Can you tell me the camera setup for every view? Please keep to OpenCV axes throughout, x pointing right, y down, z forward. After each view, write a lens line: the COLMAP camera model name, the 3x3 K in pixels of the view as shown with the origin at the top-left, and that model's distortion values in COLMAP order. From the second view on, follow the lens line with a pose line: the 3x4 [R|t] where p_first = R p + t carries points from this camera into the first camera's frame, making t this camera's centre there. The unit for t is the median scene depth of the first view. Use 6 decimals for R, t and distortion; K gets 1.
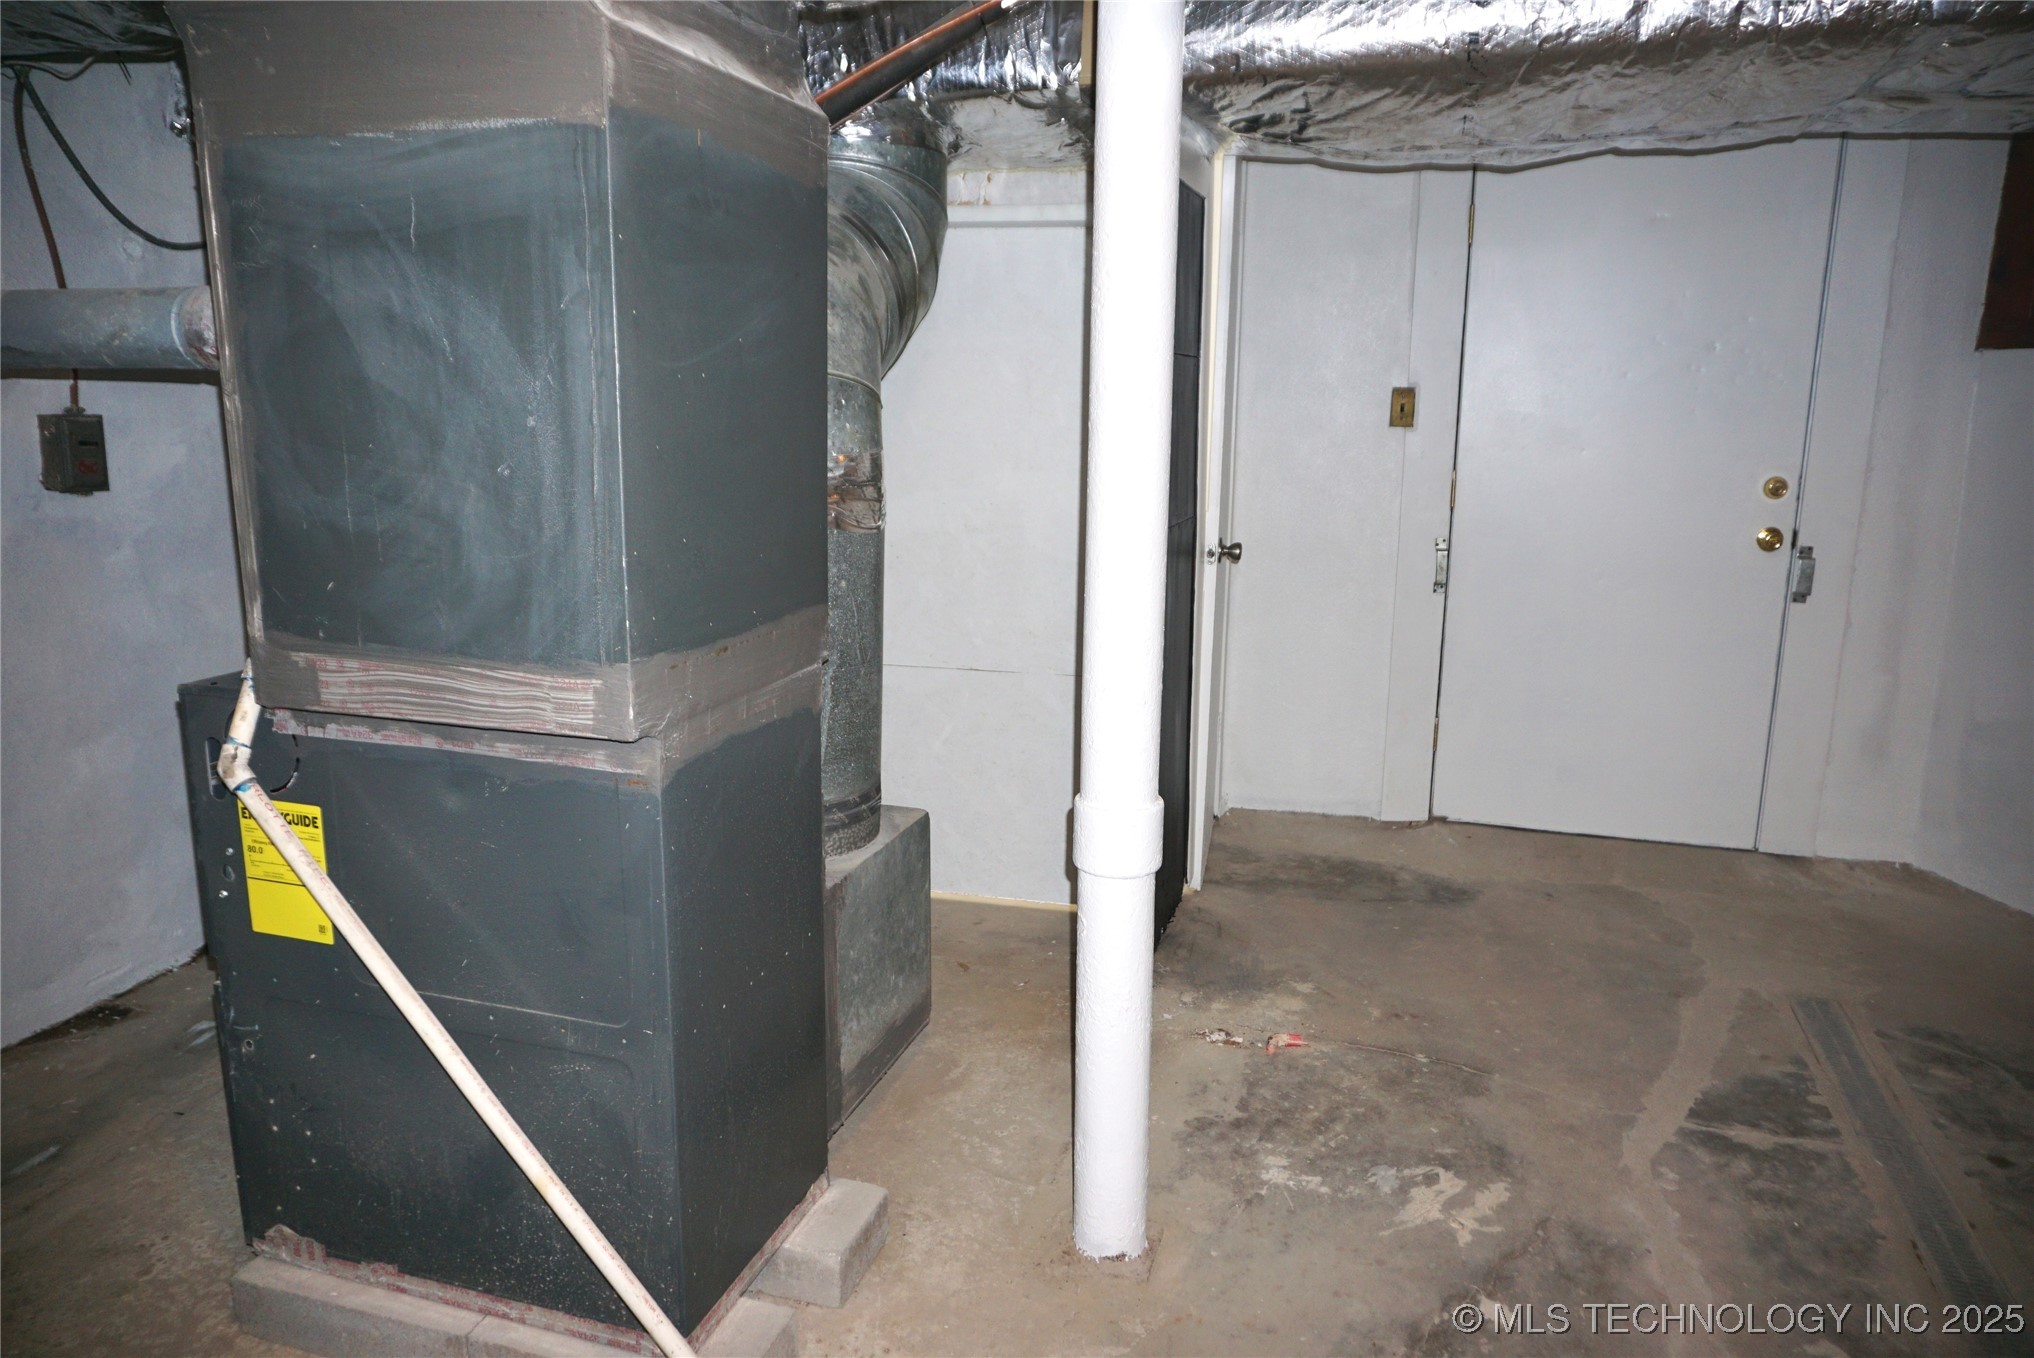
lens RADIAL K [[1354.9, 0, 1010.1], [0, 1354.9, 685.7], [0, 0, 1]] dist [-0.062430, 0.046360]
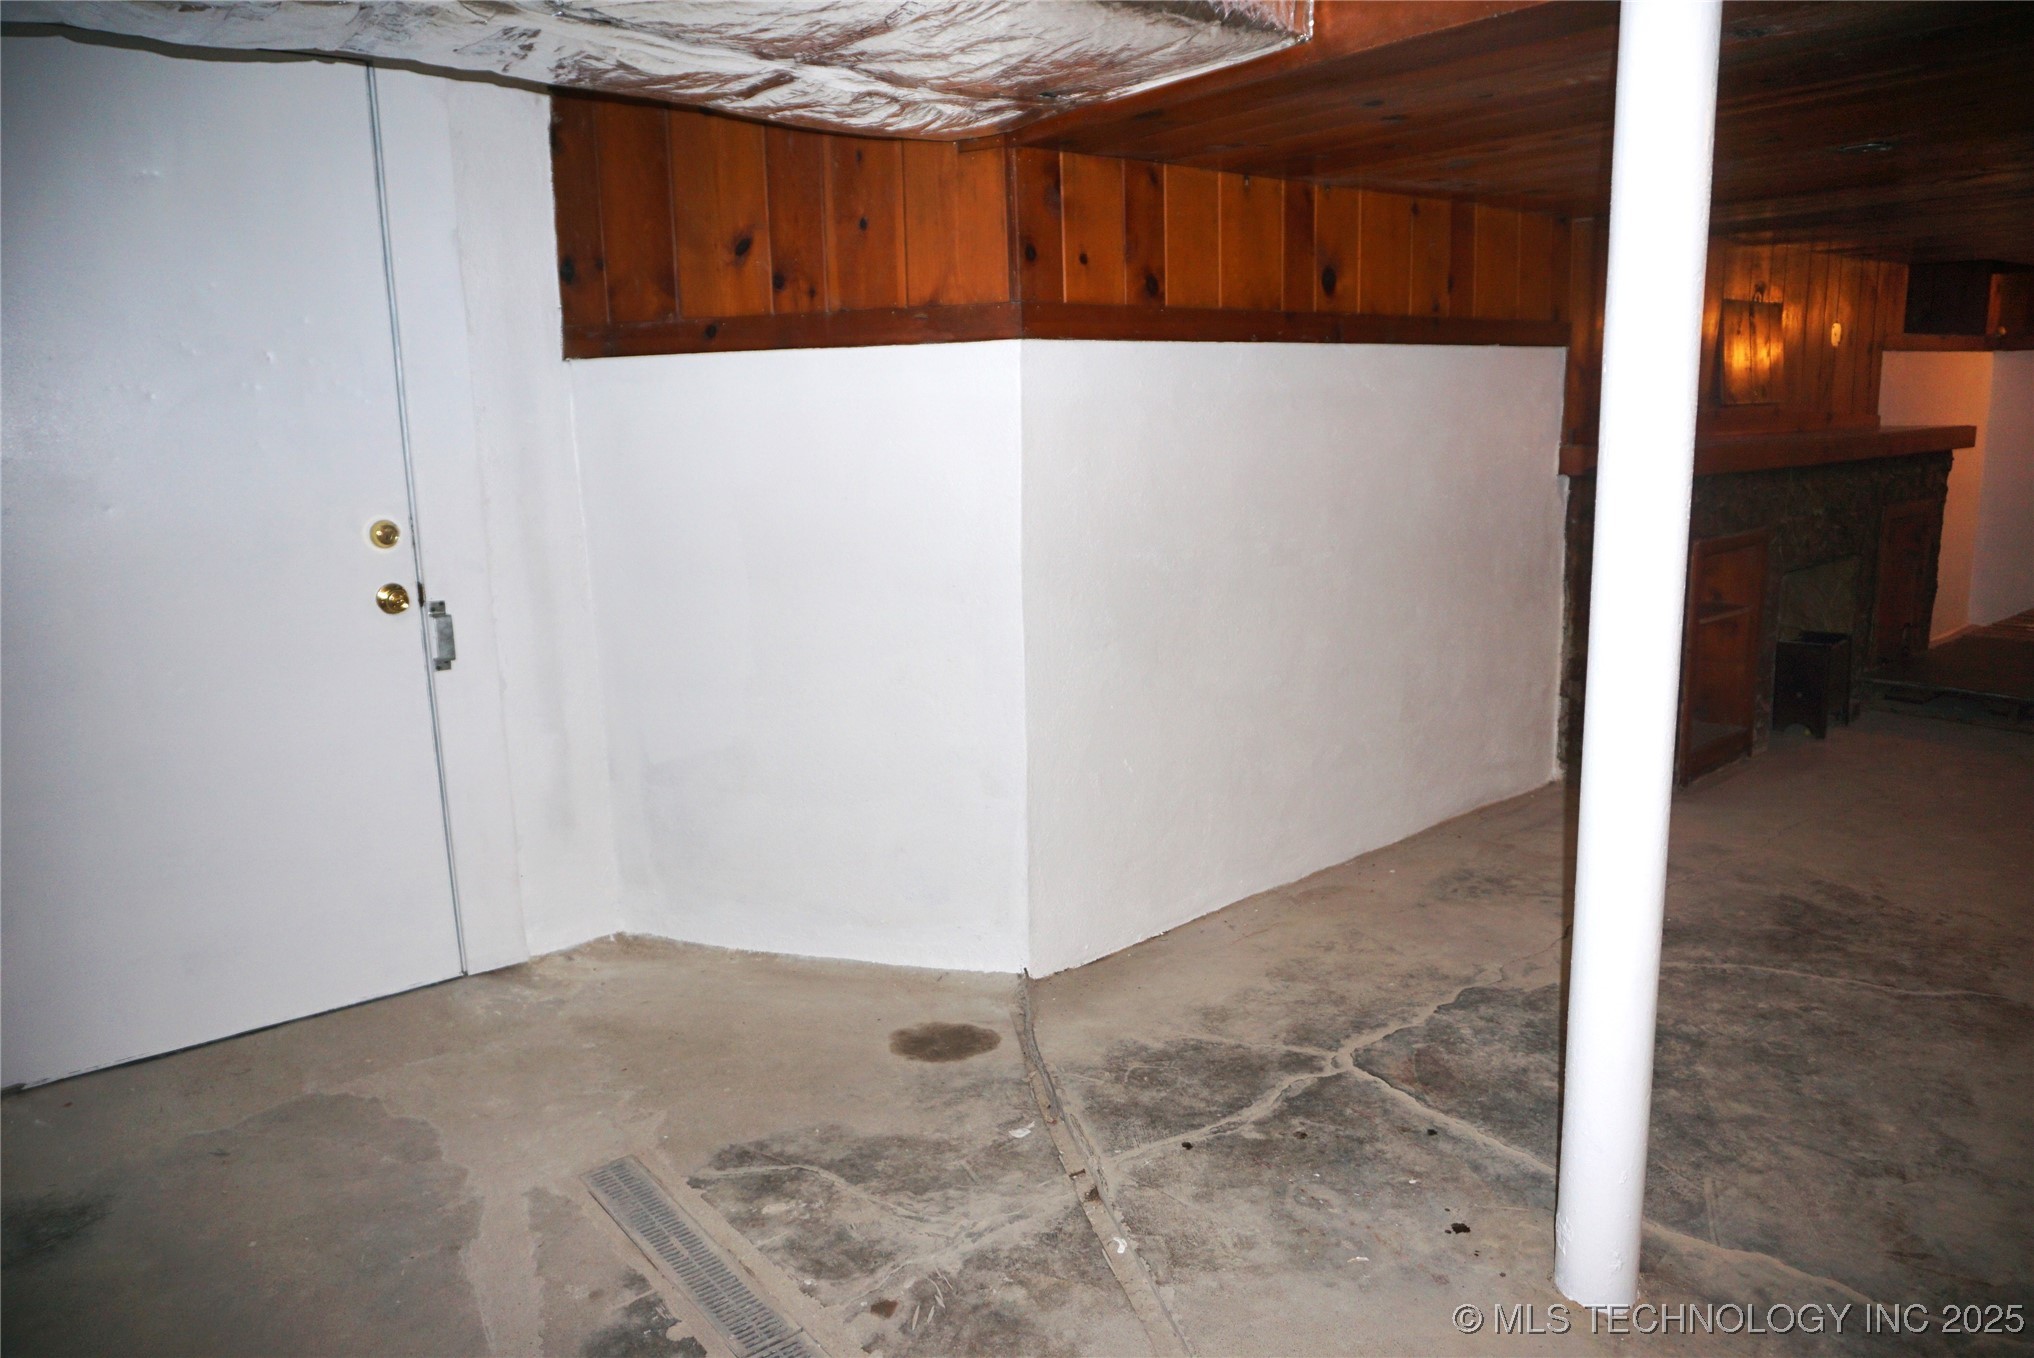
lens RADIAL K [[1354.9, 0, 1010.1], [0, 1354.9, 685.7], [0, 0, 1]] dist [-0.062430, 0.046360]
pose [[0.541159, -0.183197, 0.820722, 0.106420], [0.204812, 0.975305, 0.082656, -0.050547], [-0.815597, 0.123363, 0.565316, 0.259262]]
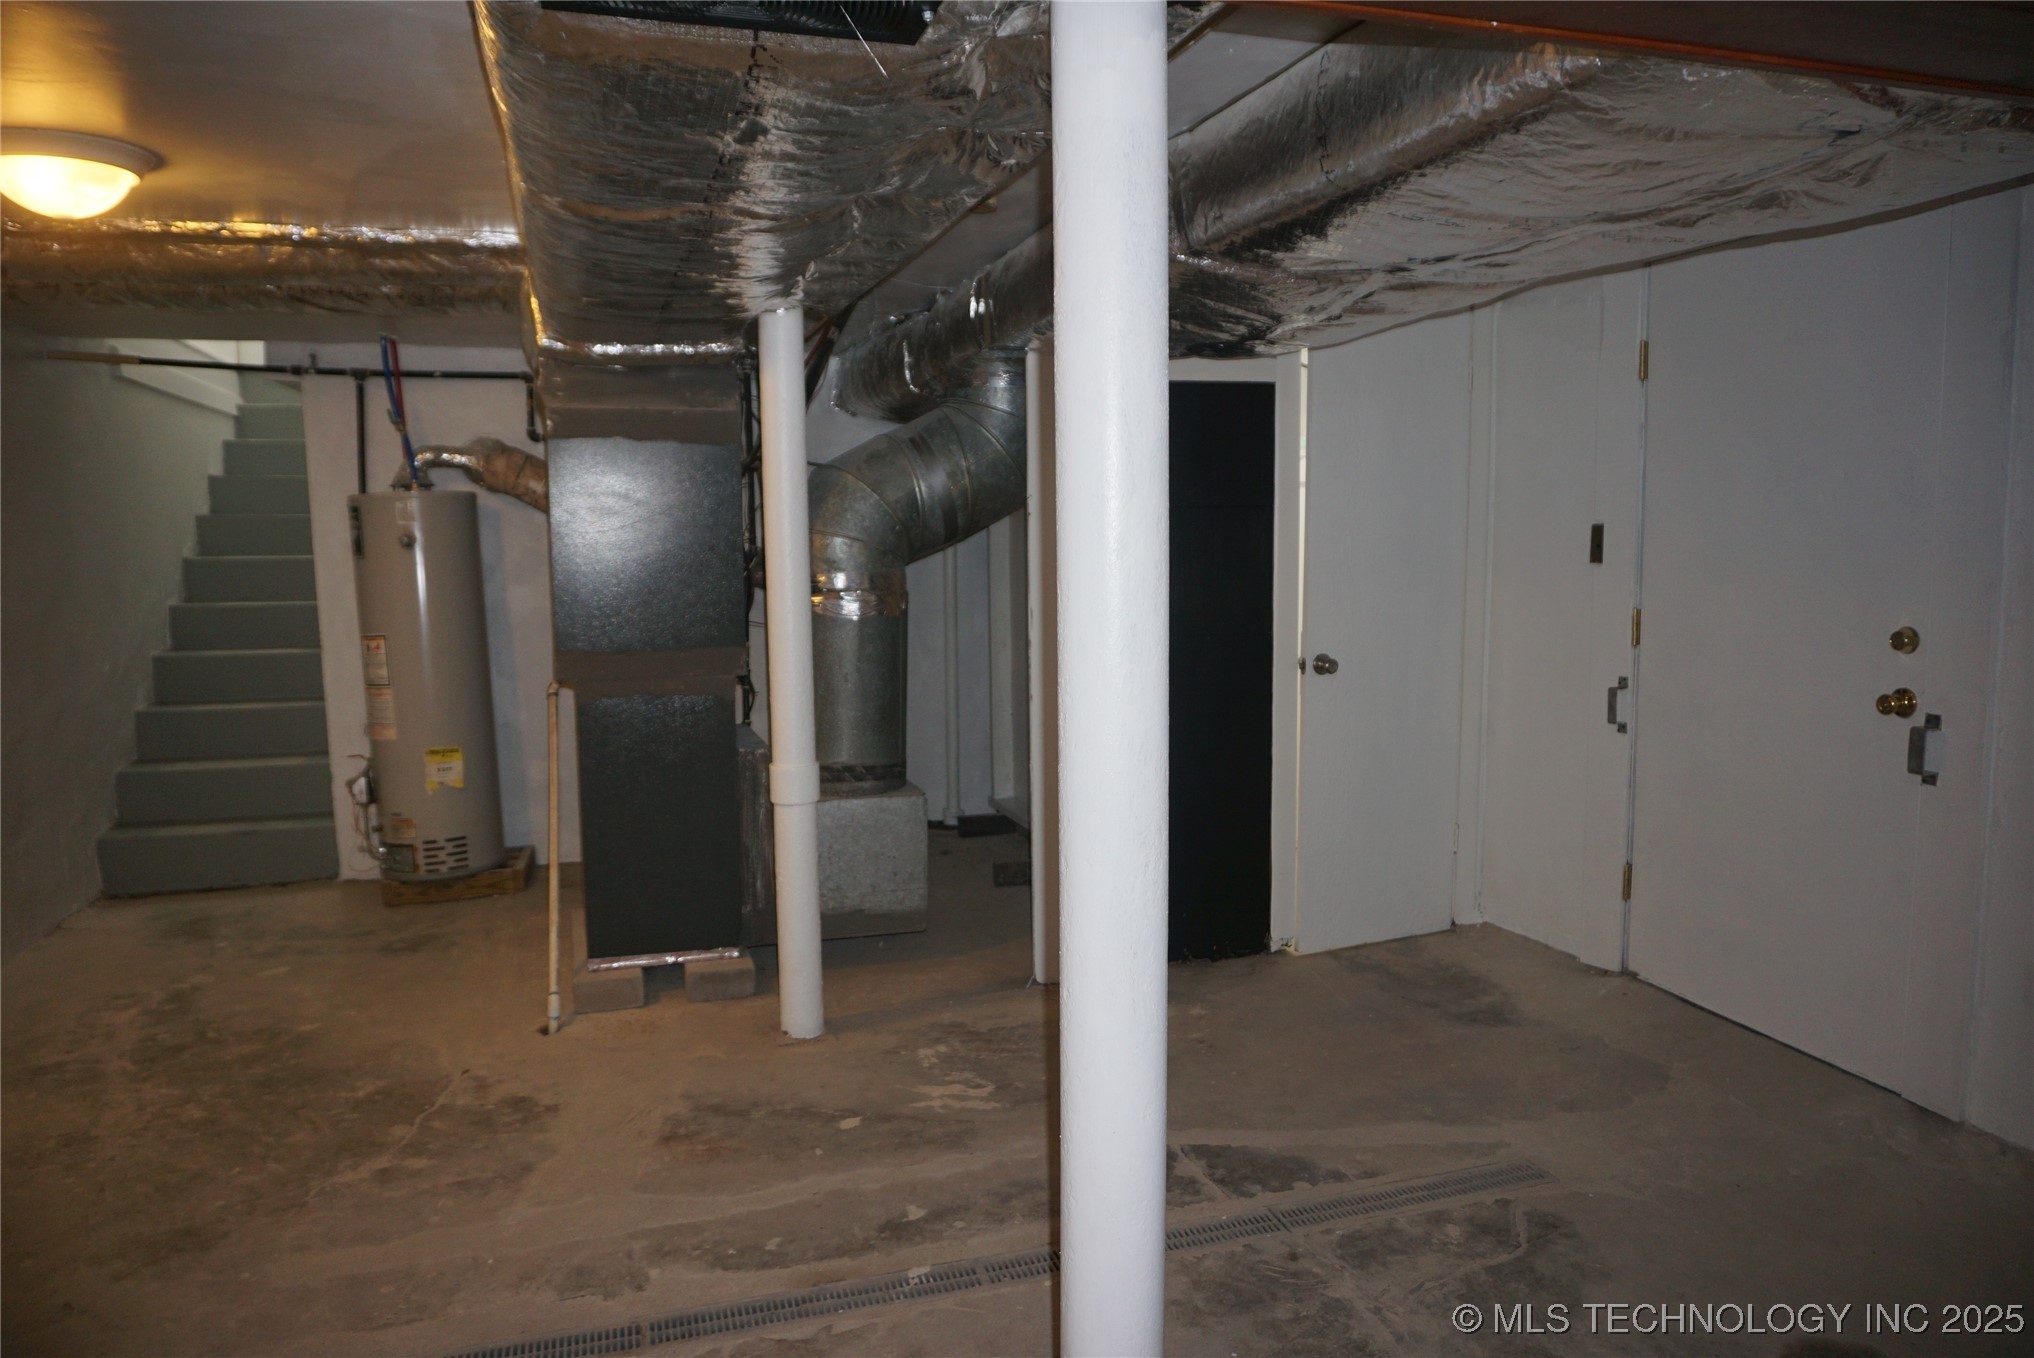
lens RADIAL K [[1354.9, 0, 1010.1], [0, 1354.9, 685.7], [0, 0, 1]] dist [-0.062430, 0.046360]
pose [[0.571568, 0.085143, -0.816126, 0.925197], [-0.156766, 0.987613, -0.006757, -0.029283], [0.805441, 0.131803, 0.577835, 0.093628]]
